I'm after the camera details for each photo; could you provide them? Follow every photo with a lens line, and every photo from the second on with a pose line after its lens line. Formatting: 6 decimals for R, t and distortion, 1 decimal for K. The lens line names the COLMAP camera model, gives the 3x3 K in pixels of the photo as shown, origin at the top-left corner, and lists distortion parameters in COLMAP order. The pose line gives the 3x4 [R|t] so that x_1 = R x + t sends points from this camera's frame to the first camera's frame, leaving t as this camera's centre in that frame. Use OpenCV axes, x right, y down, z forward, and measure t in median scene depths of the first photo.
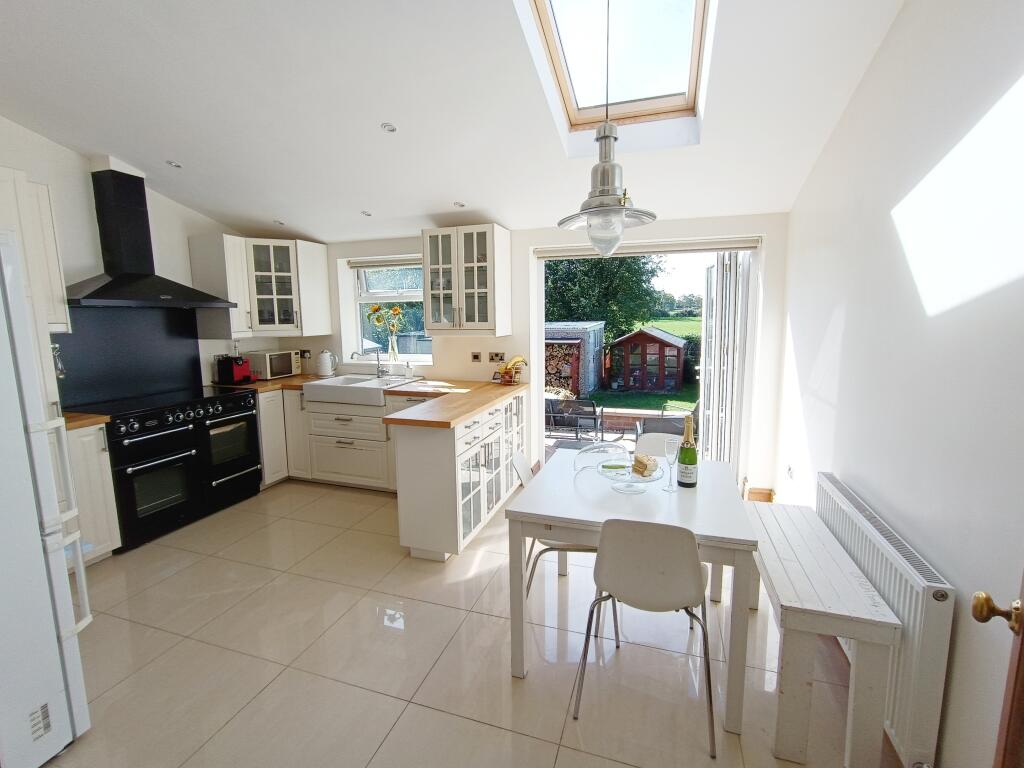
lens RADIAL K [[466.6, 0, 507.4], [0, 466.6, 378.2], [0, 0, 1]] dist [-0.041190, 0.026915]
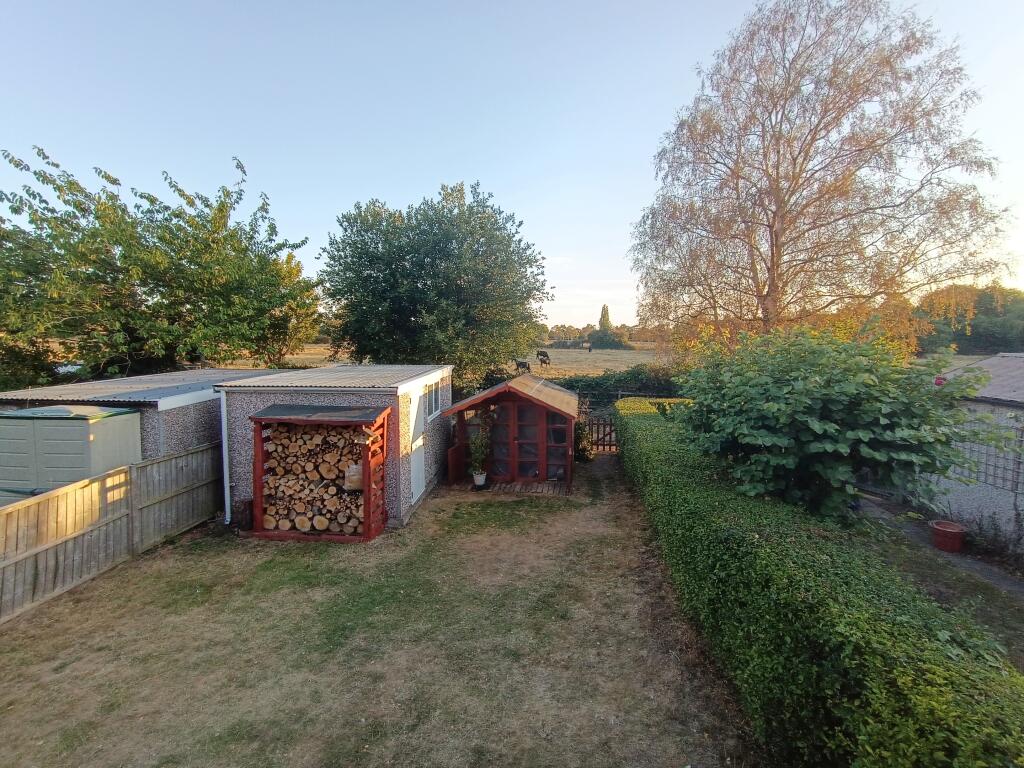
lens RADIAL K [[466.6, 0, 507.4], [0, 466.6, 378.2], [0, 0, 1]] dist [-0.041190, 0.026915]
pose [[0.965570, 0.007986, 0.260022, 0.151828], [0.006813, 0.998410, -0.055963, -0.088880], [-0.260055, 0.055807, 0.963980, 0.483393]]
